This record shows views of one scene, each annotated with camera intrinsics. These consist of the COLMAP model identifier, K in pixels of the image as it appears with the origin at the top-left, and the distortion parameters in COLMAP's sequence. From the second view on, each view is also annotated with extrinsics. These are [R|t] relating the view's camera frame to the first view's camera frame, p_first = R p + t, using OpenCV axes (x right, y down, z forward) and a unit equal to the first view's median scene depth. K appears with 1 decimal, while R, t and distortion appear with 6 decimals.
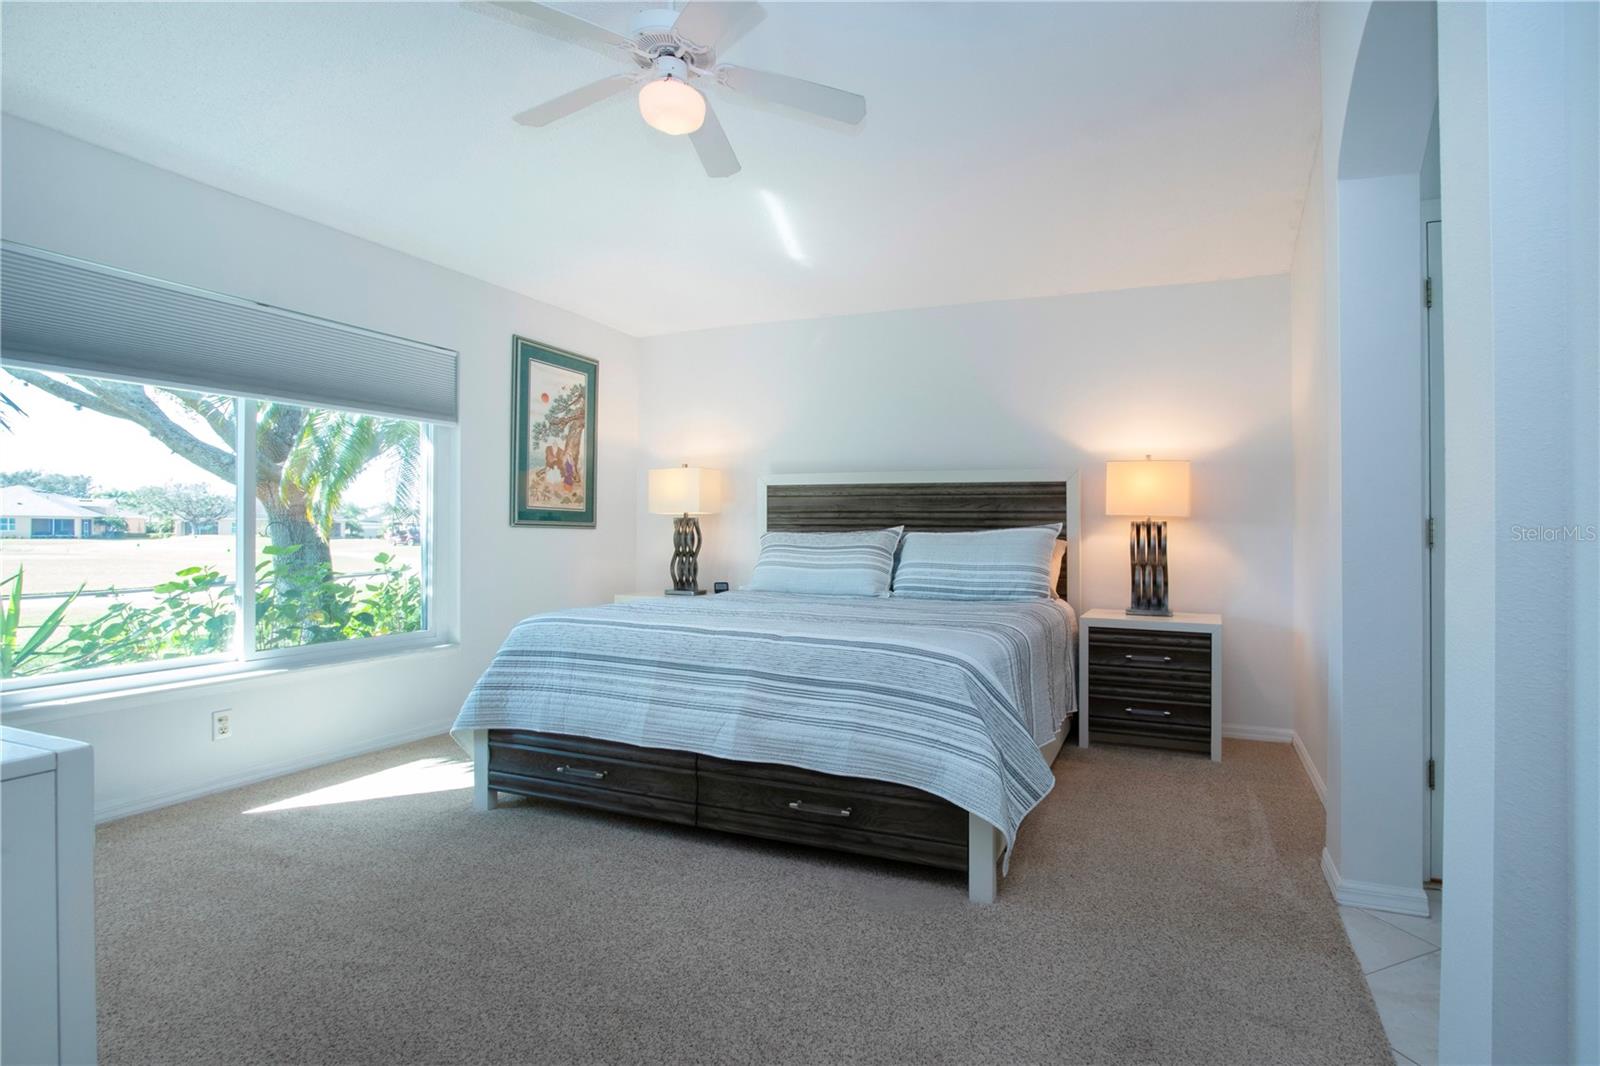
lens RADIAL K [[850.9, 0, 874.7], [0, 850.9, 518.4], [0, 0, 1]] dist [0.000356, 0.000346]
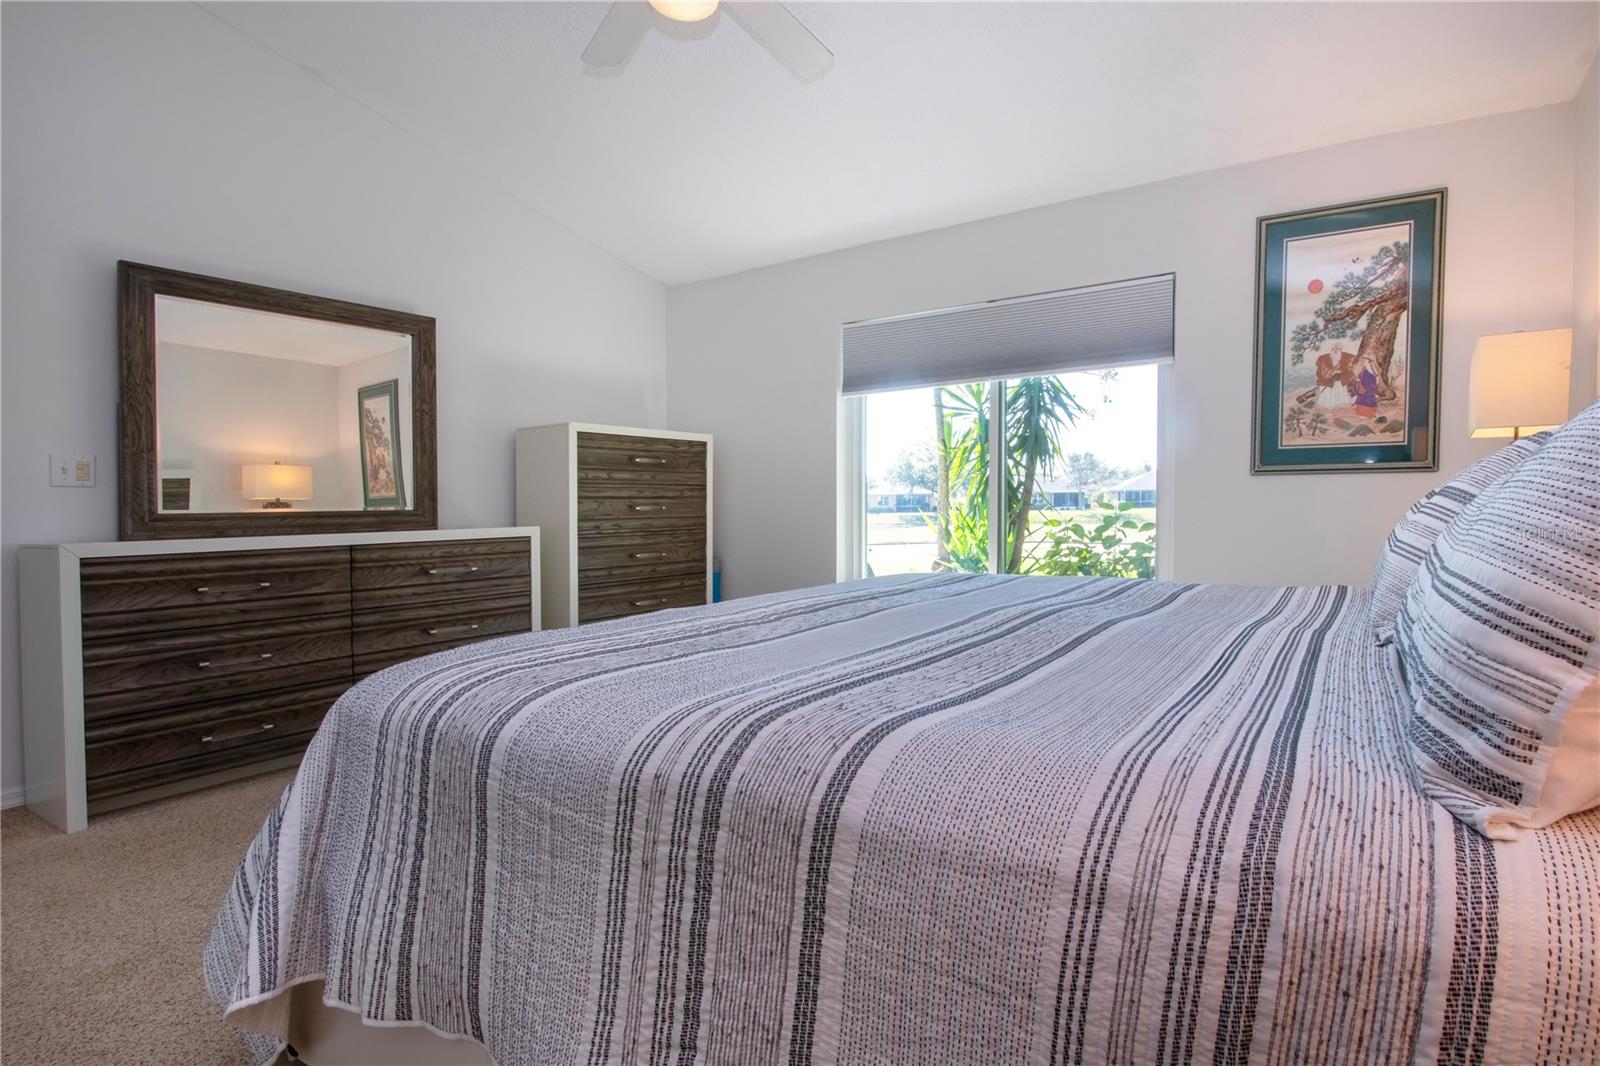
lens RADIAL K [[769.0, 0, 840.6], [0, 769.0, 519.8], [0, 0, 1]] dist [-0.011989, 0.000481]
pose [[-0.161096, 0.013408, -0.986848, 0.288309], [0.029445, 0.999528, 0.008774, 0.030798], [0.986499, -0.027645, -0.161415, 0.706245]]
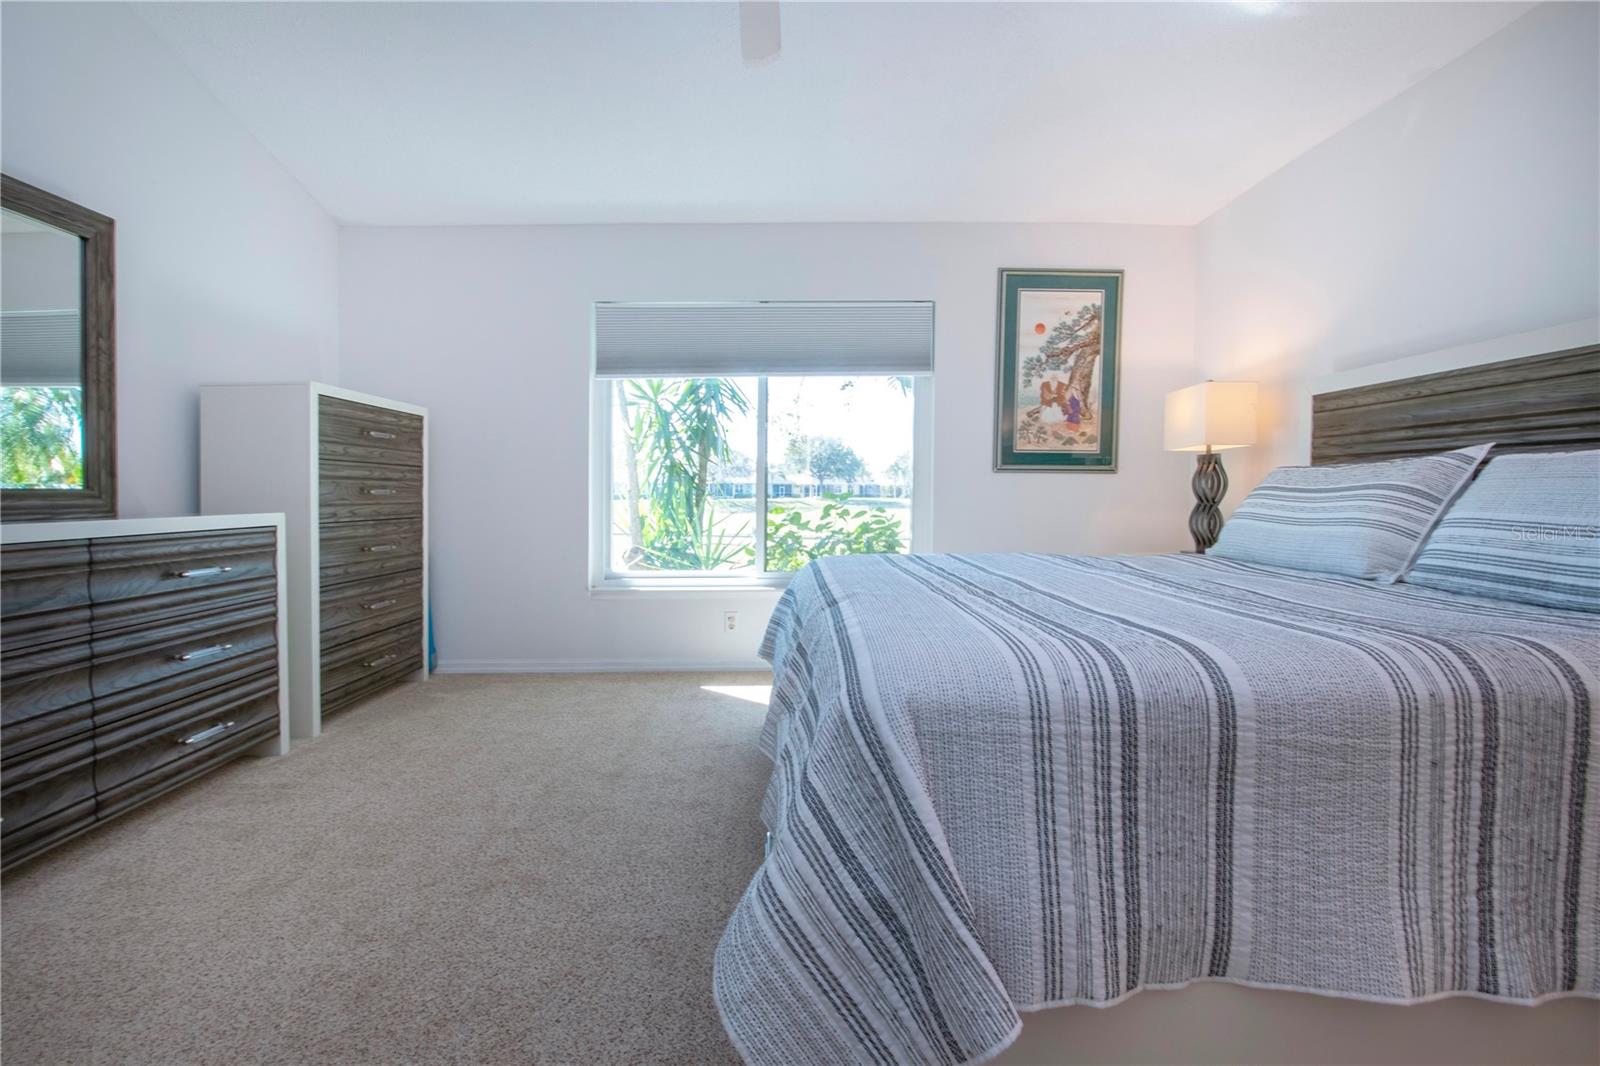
lens RADIAL K [[769.0, 0, 745.2], [0, 769.0, 515.8], [0, 0, 1]] dist [-0.011989, 0.000481]
pose [[0.354180, 0.019859, -0.934966, 0.263237], [0.018668, 0.999425, 0.028300, 0.027372], [0.934991, -0.027478, 0.353606, 0.410168]]
